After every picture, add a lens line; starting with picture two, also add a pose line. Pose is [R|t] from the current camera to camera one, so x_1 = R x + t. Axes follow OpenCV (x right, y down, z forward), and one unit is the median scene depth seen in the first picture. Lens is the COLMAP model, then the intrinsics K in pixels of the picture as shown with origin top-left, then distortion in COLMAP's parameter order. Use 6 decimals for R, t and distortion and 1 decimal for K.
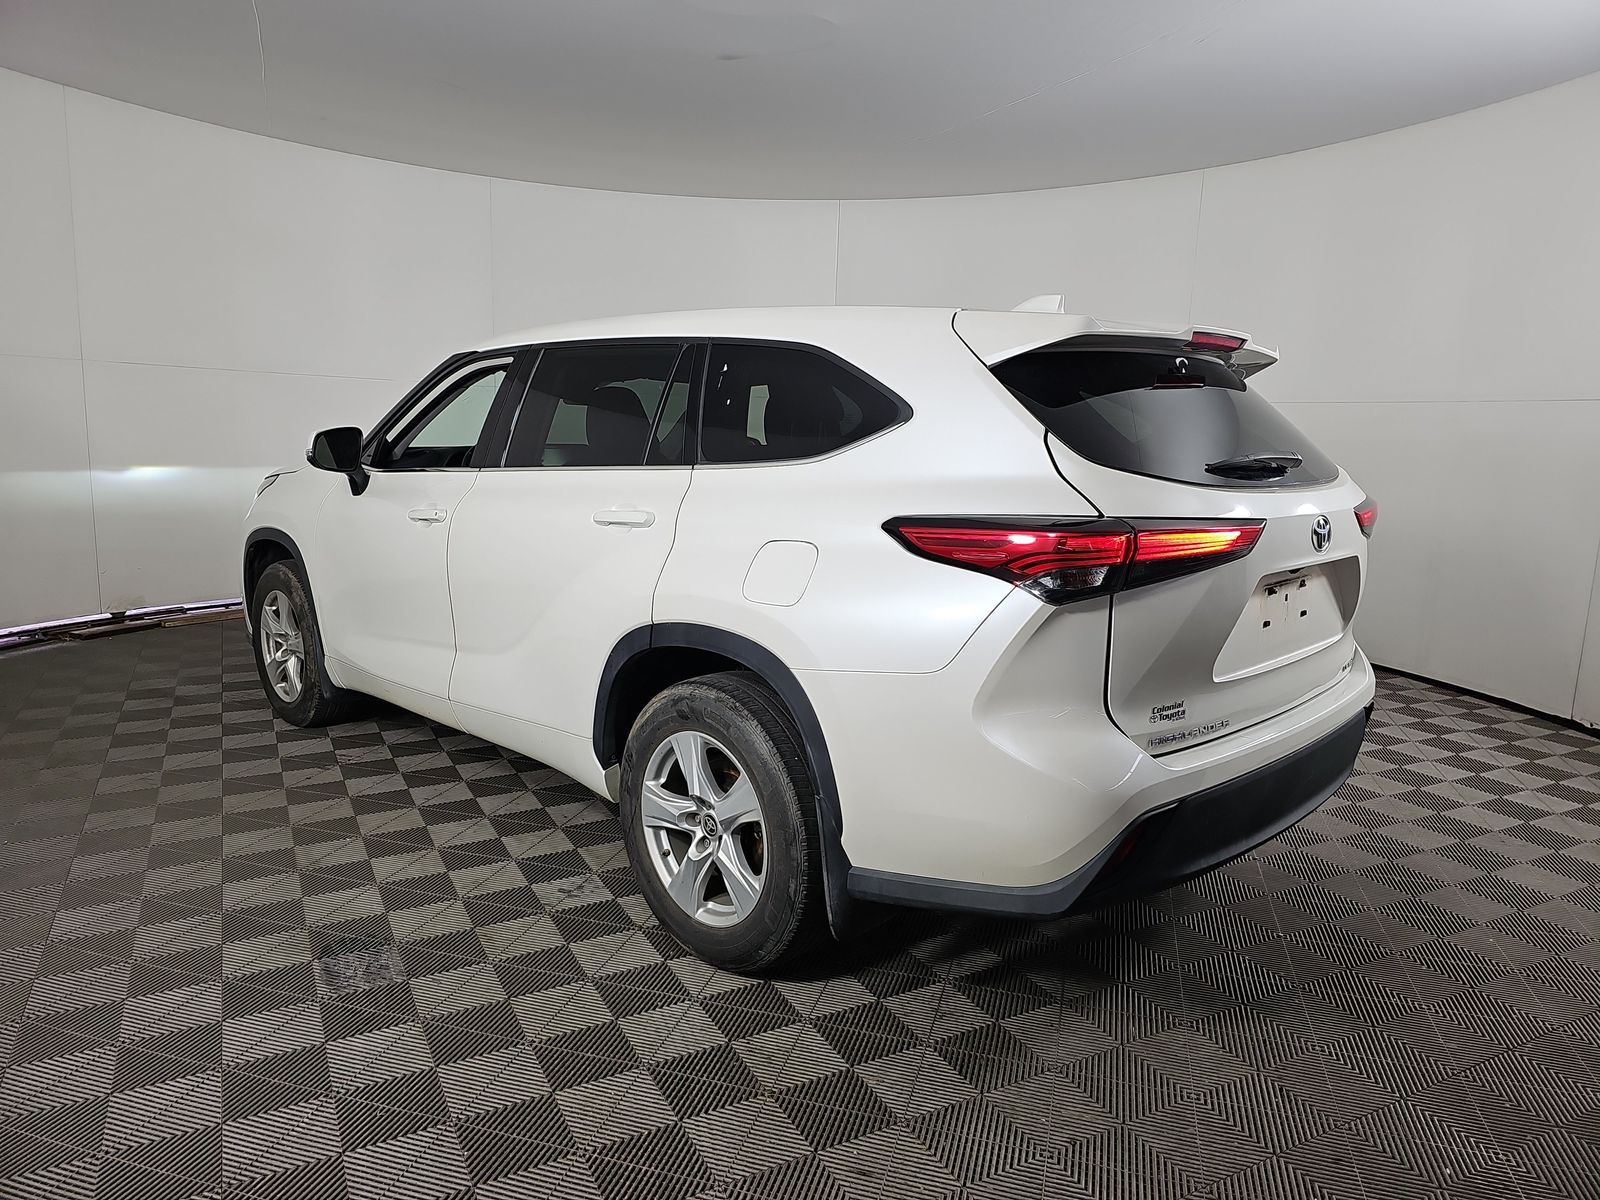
lens RADIAL K [[1052.1, 0, 800.0], [0, 1052.1, 600.0], [0, 0, 1]] dist [0.090600, -0.047164]
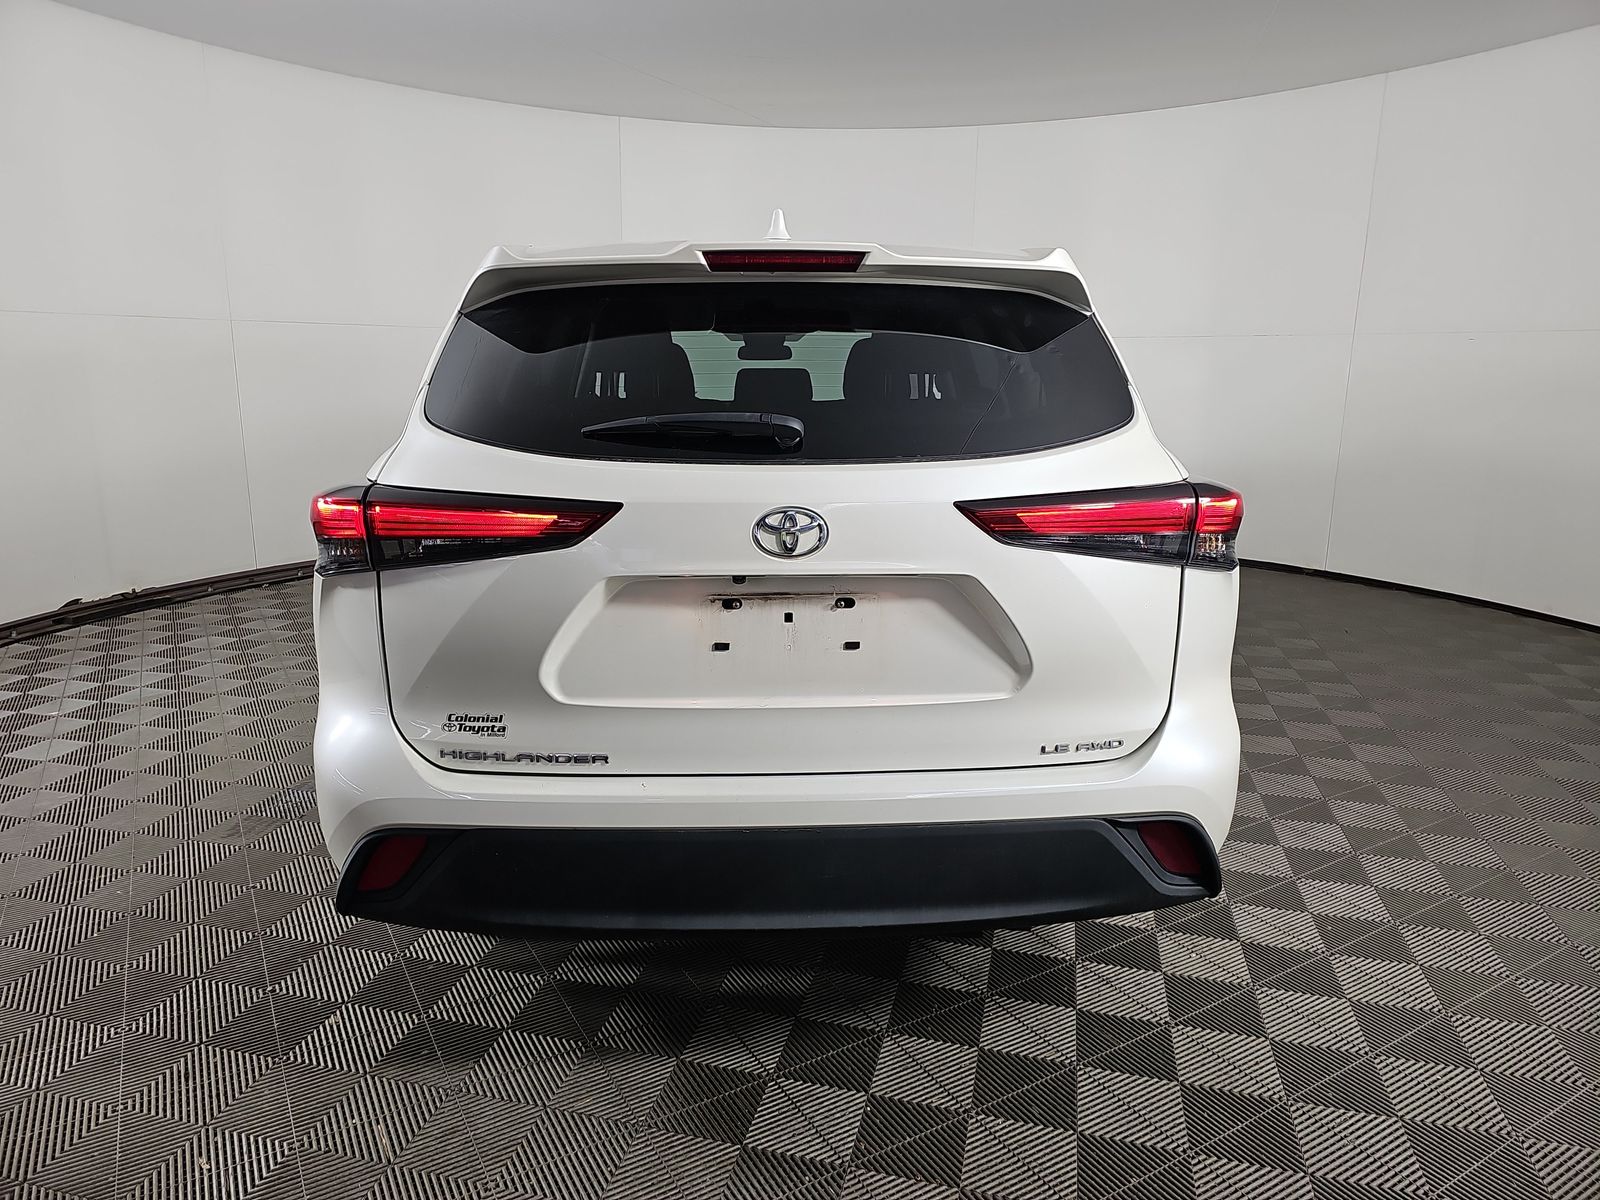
lens RADIAL K [[1079.6, 0, 778.1], [0, 1079.6, 611.3], [0, 0, 1]] dist [0.095931, -0.055322]
pose [[0.752357, 0.136852, -0.644384, 0.687931], [-0.101754, 0.990586, 0.091574, -0.054352], [0.650850, -0.003327, 0.759199, 0.327820]]
